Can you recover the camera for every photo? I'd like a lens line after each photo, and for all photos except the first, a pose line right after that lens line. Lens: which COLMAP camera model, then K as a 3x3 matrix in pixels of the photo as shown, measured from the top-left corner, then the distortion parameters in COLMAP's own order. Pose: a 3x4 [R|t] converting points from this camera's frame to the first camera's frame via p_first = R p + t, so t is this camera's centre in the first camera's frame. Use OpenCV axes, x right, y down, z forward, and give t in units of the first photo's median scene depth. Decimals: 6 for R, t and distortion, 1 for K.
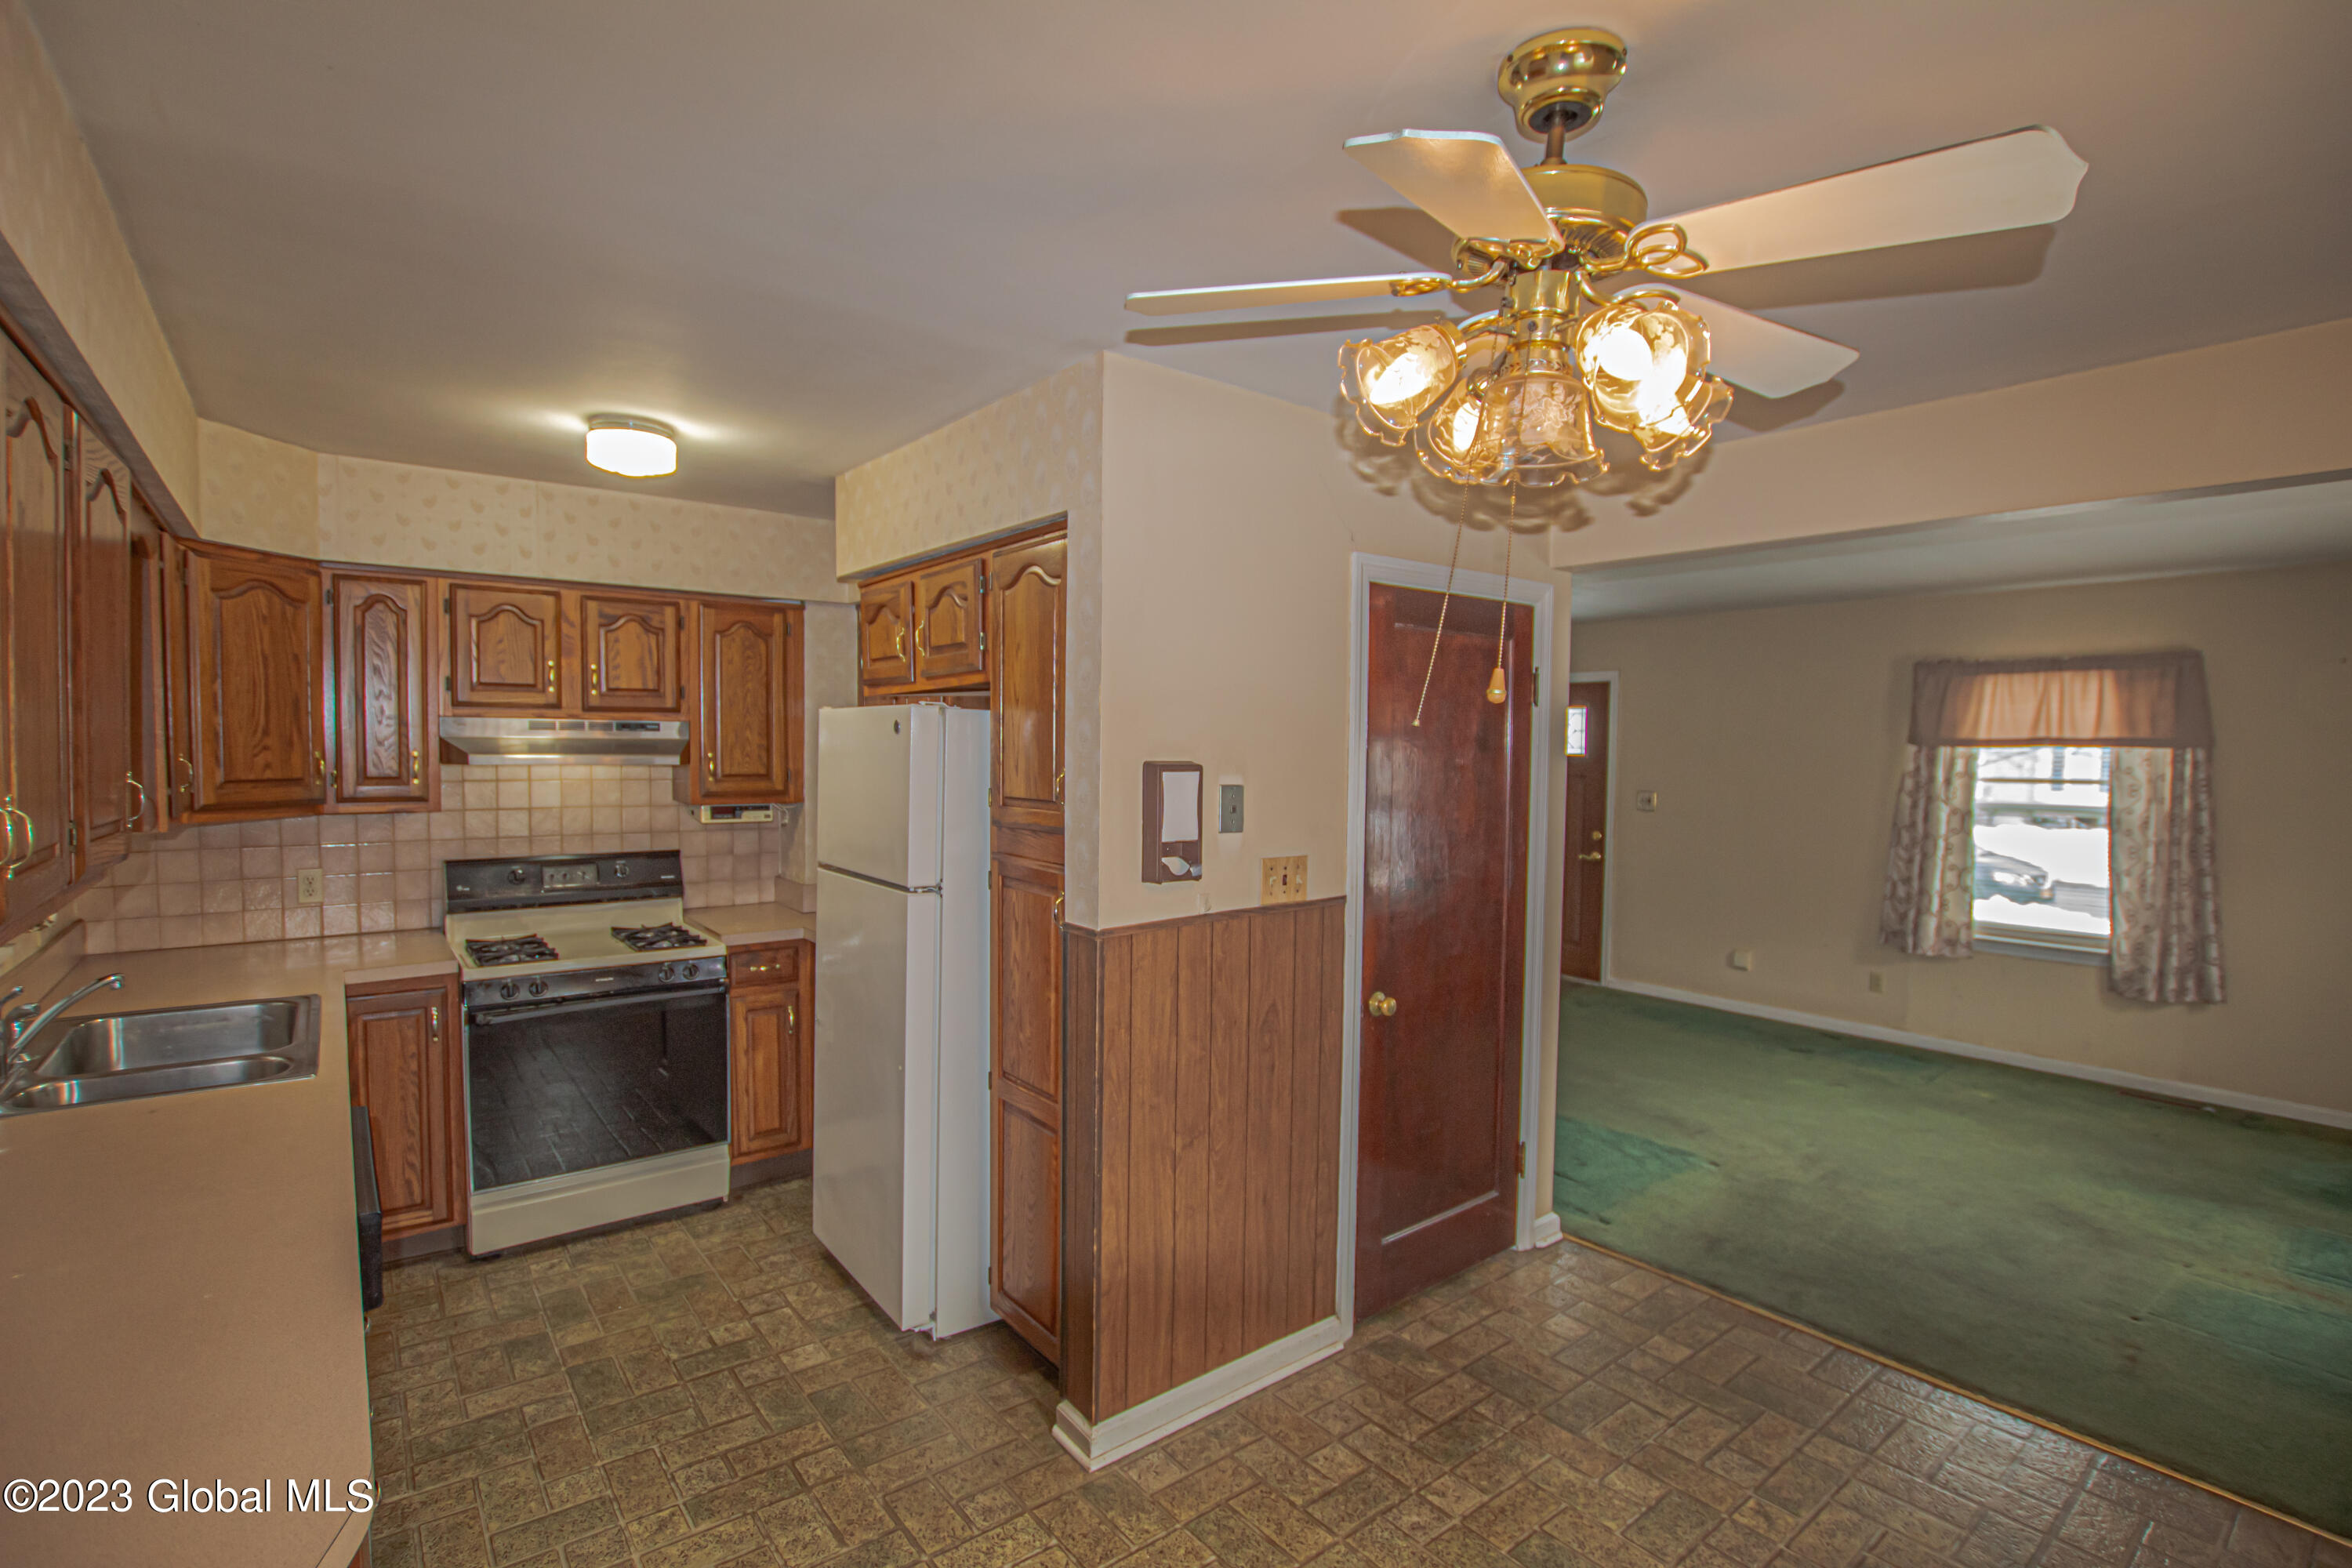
lens RADIAL K [[1086.2, 0, 1181.7], [0, 1086.2, 799.4], [0, 0, 1]] dist [-0.036300, 0.005888]
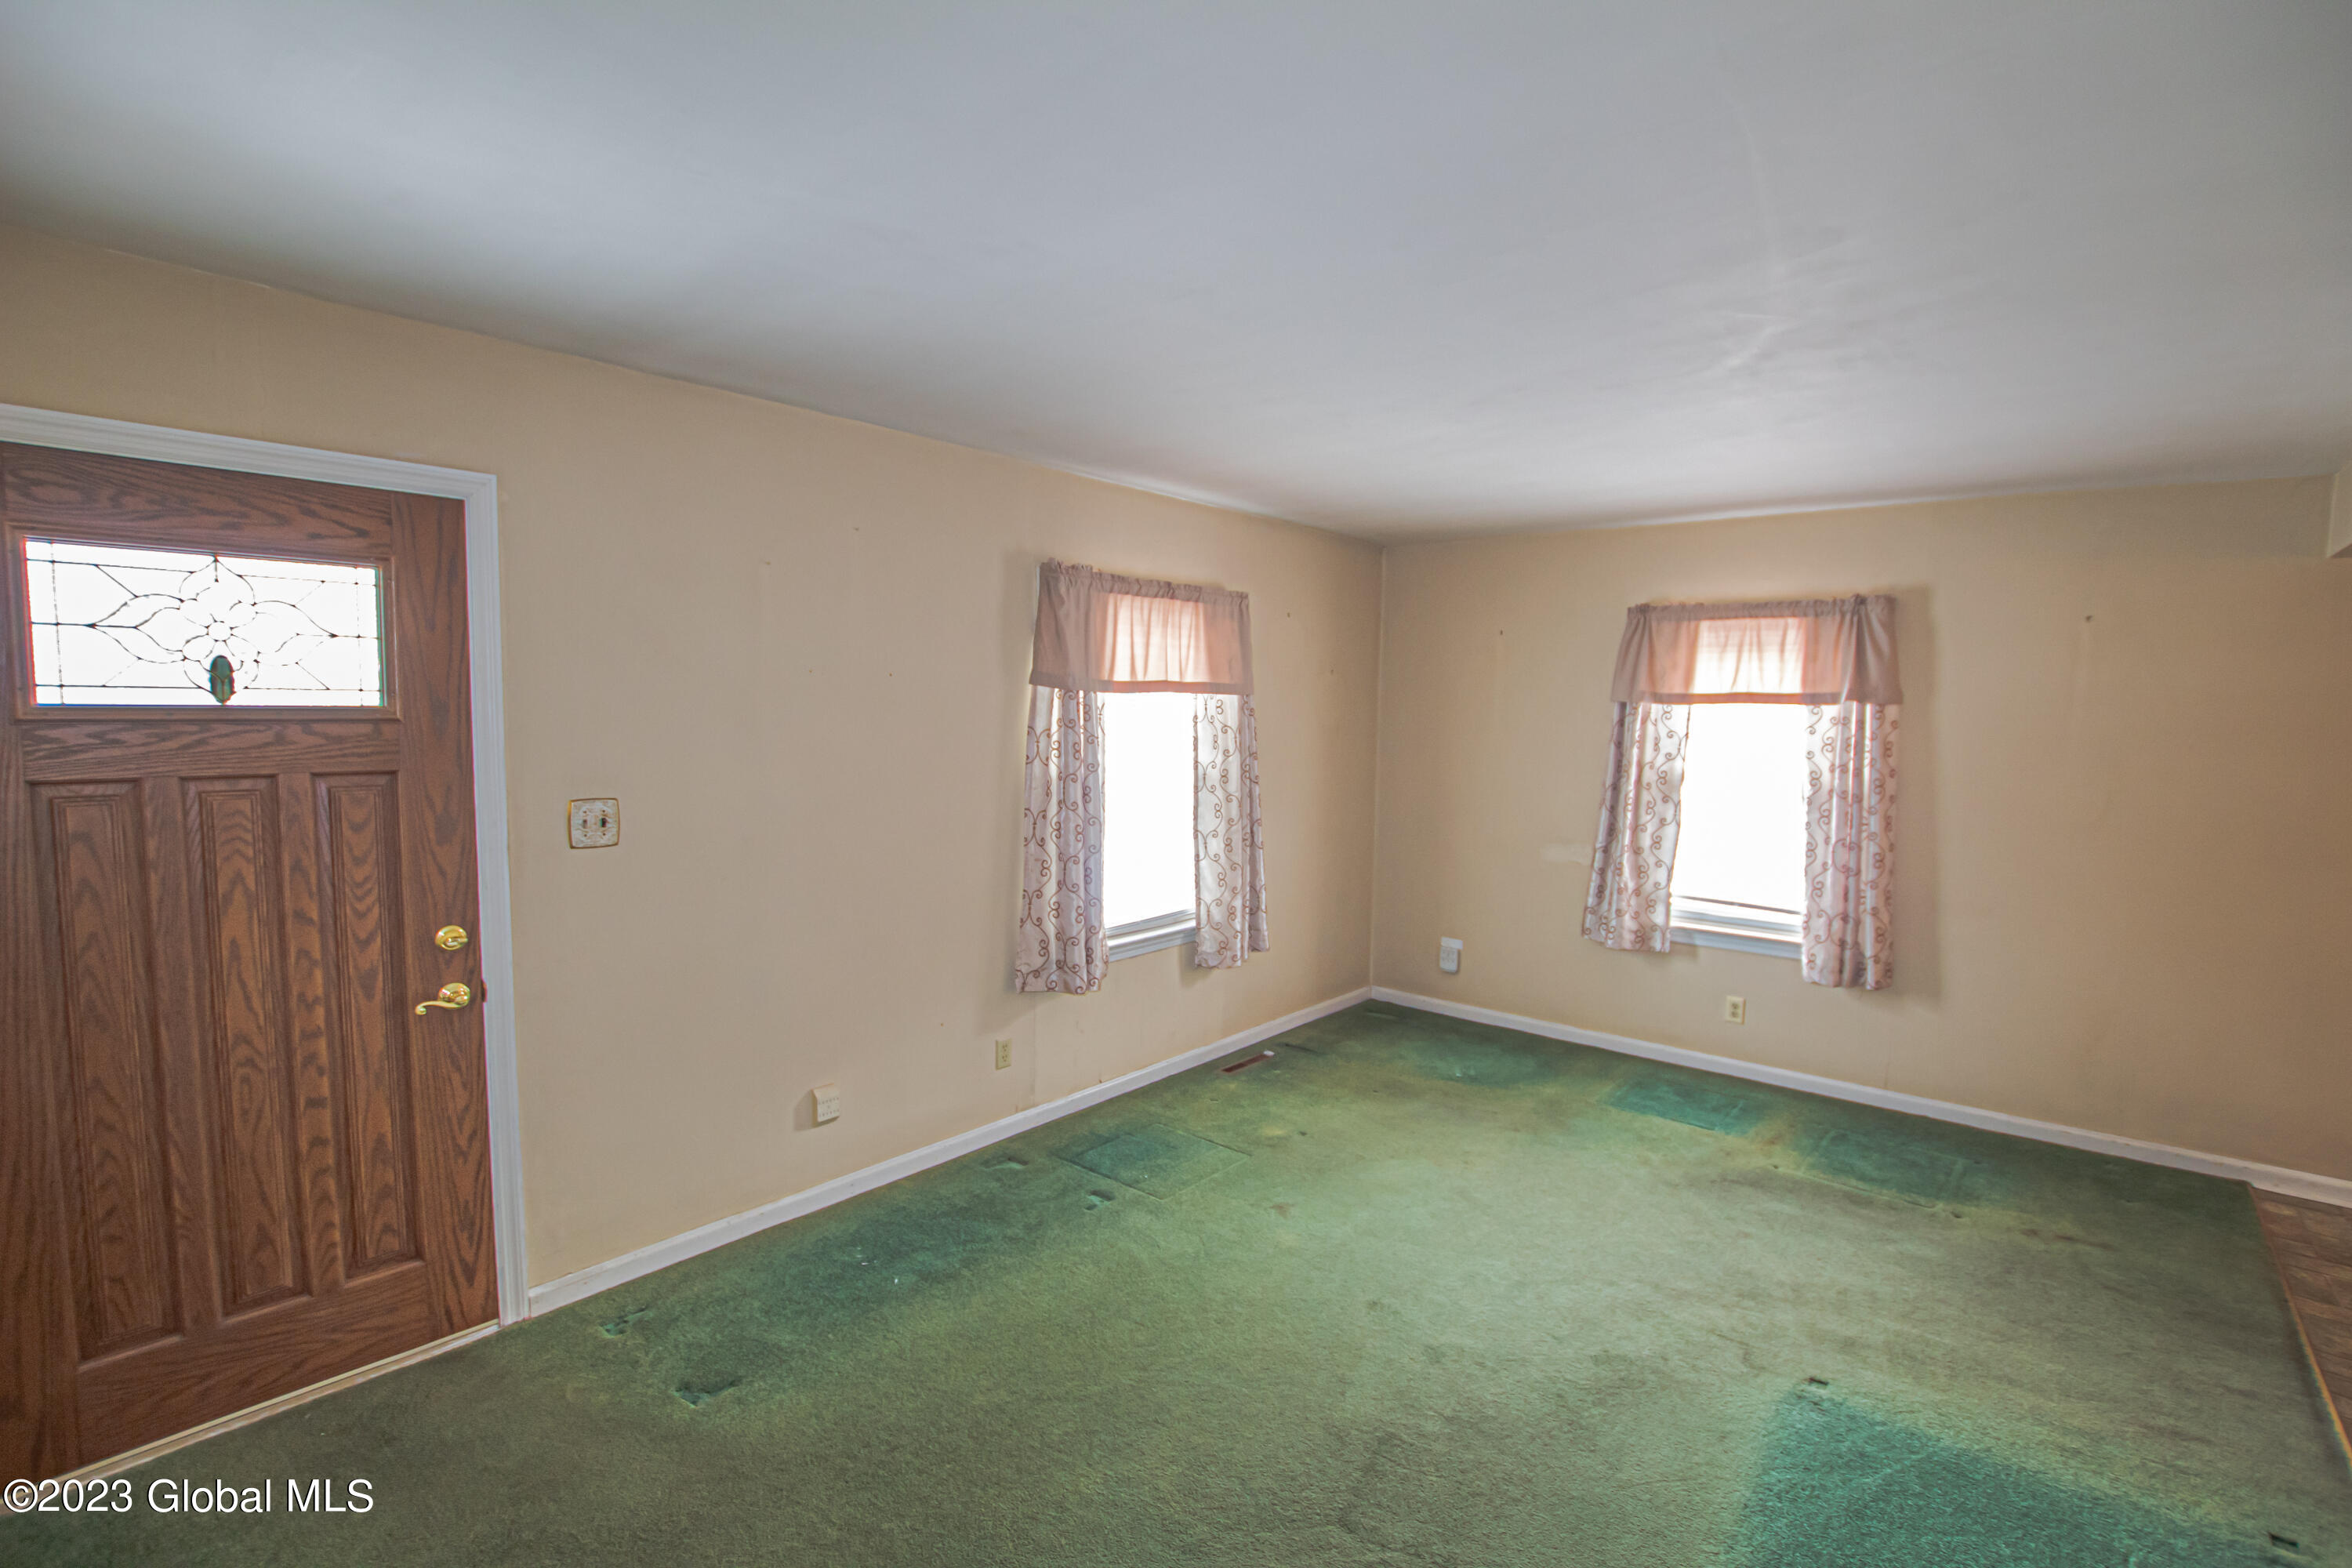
lens RADIAL K [[1086.2, 0, 1182.5], [0, 1086.2, 806.2], [0, 0, 1]] dist [-0.036300, 0.005888]
pose [[-0.192833, -0.106181, 0.975470, 0.000203], [0.031896, 0.992924, 0.114386, -0.101502], [-0.980713, 0.053171, -0.188082, 2.017908]]
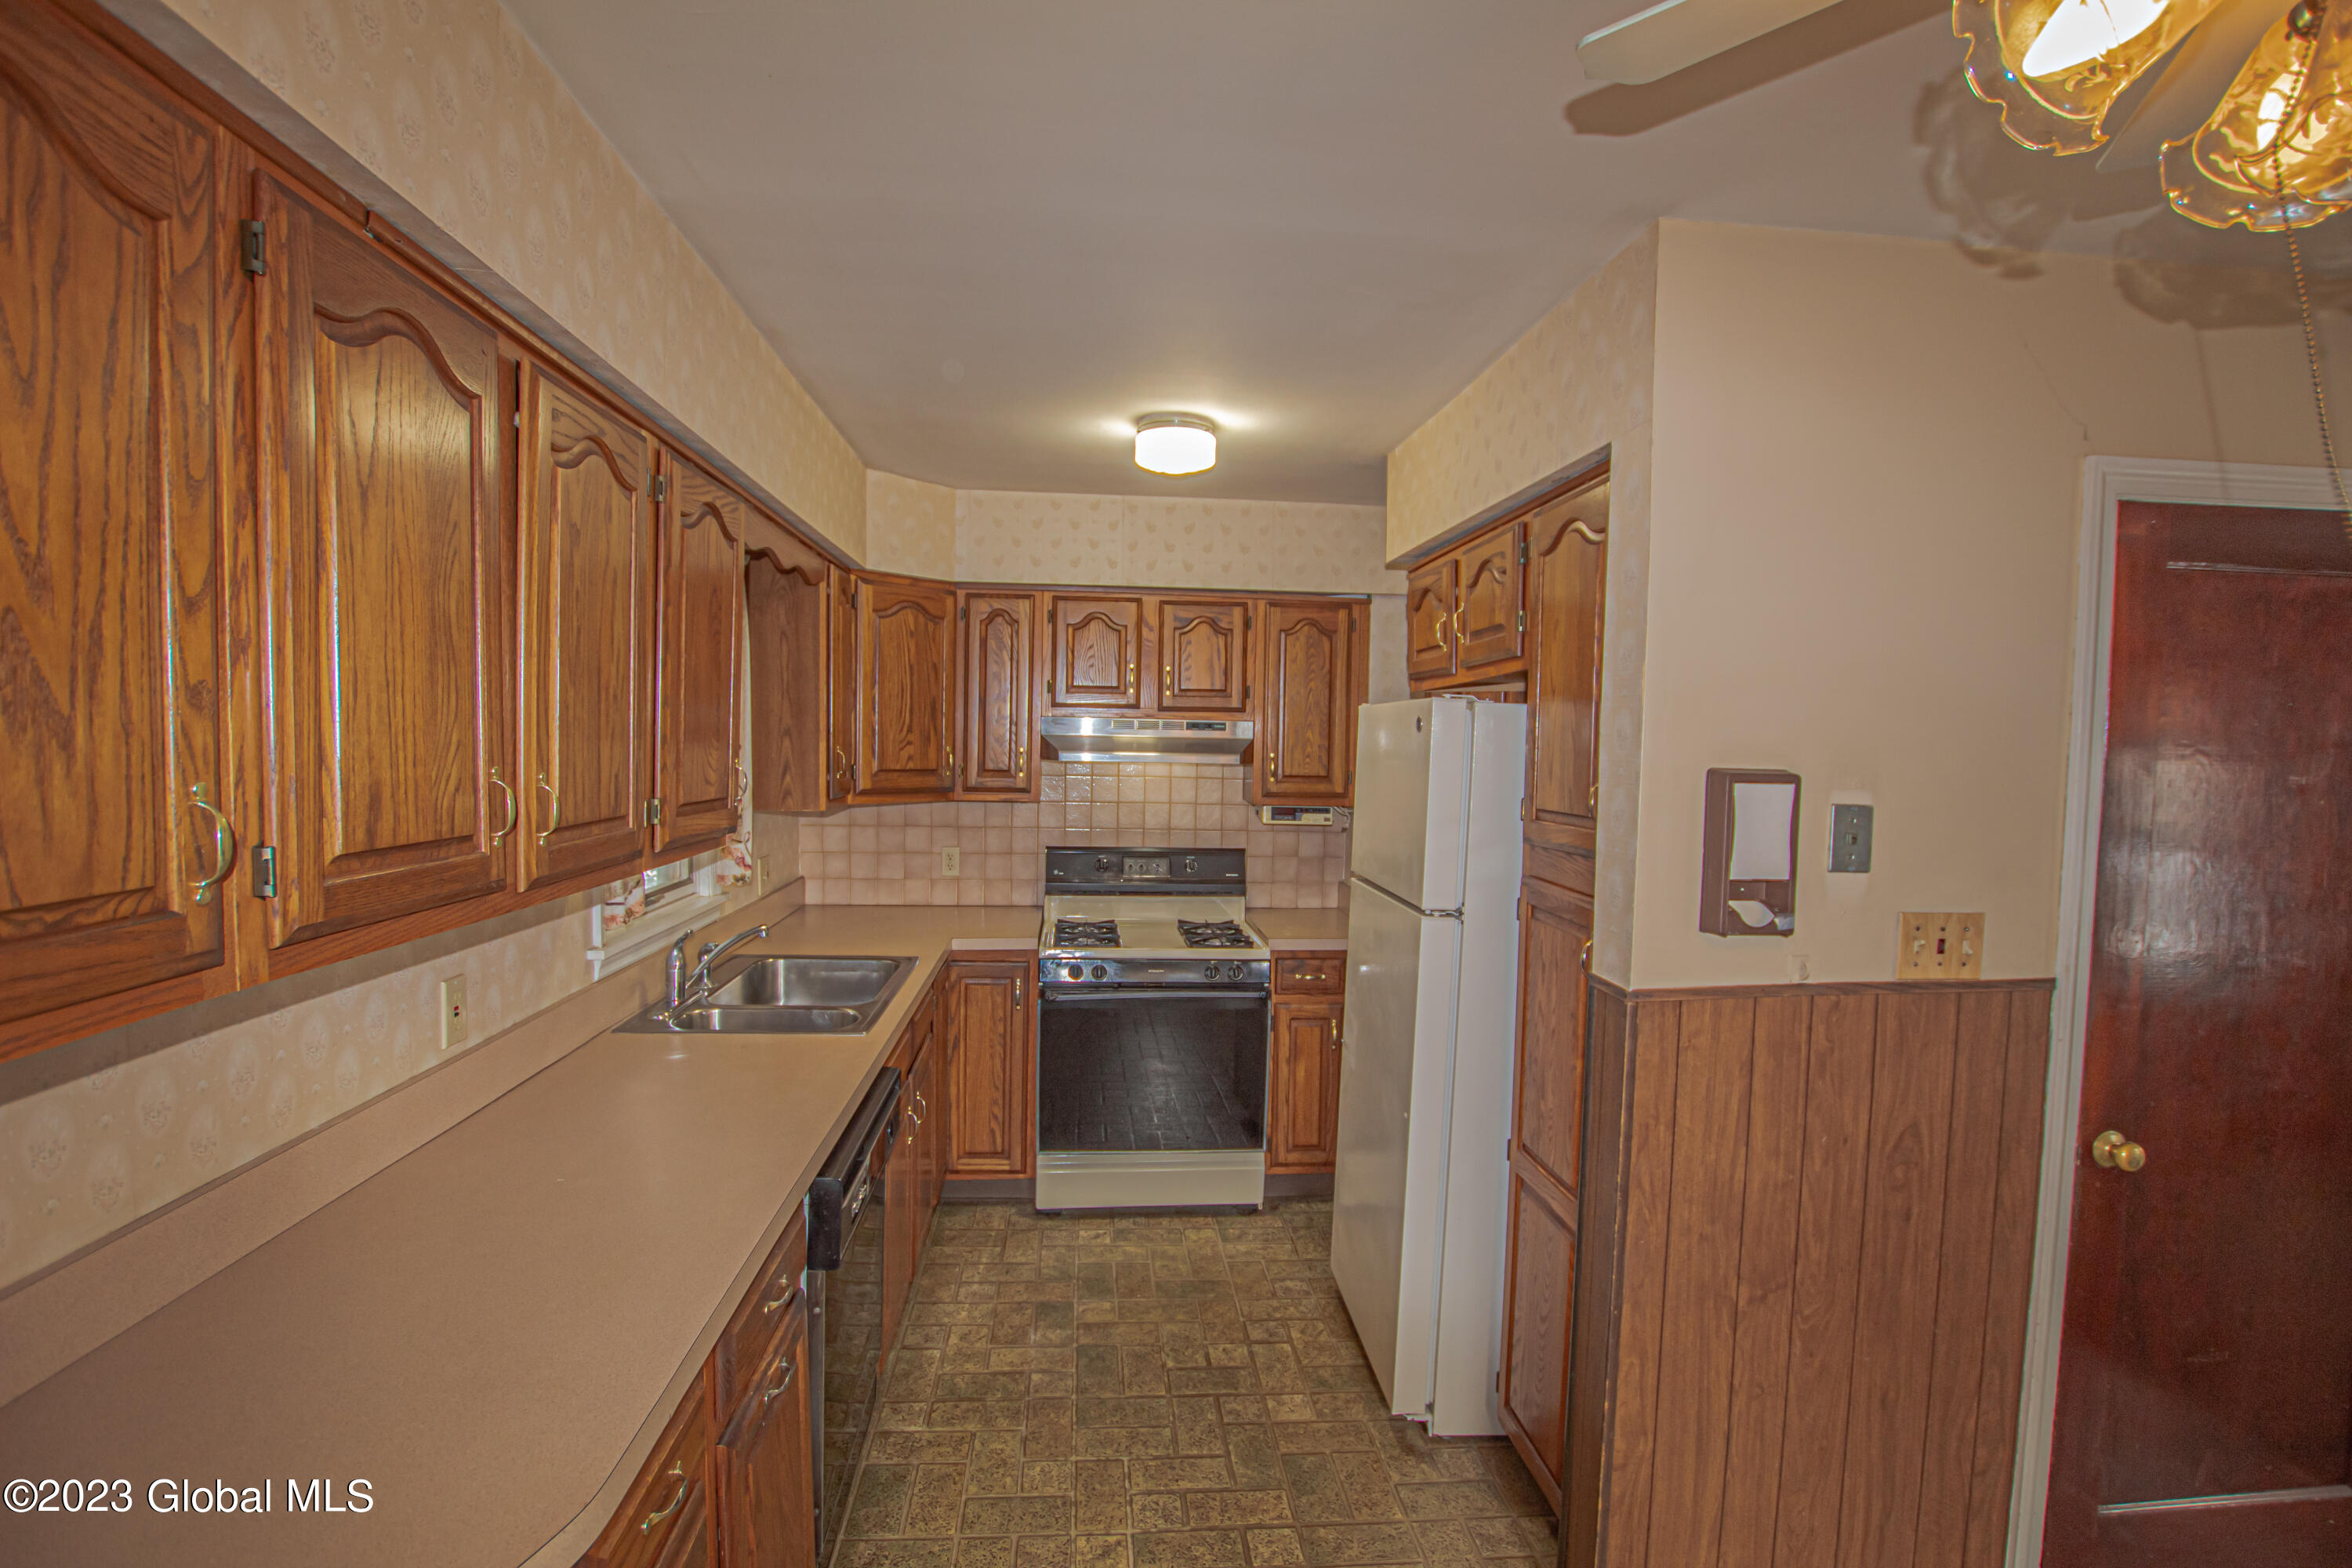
lens RADIAL K [[1086.2, 0, 1180.6], [0, 1086.2, 797.7], [0, 0, 1]] dist [-0.036300, 0.005888]
pose [[0.836150, 0.033455, -0.547479, 0.053918], [-0.037645, 0.999285, 0.003570, -0.003302], [0.547207, 0.017624, 0.836812, 0.157968]]
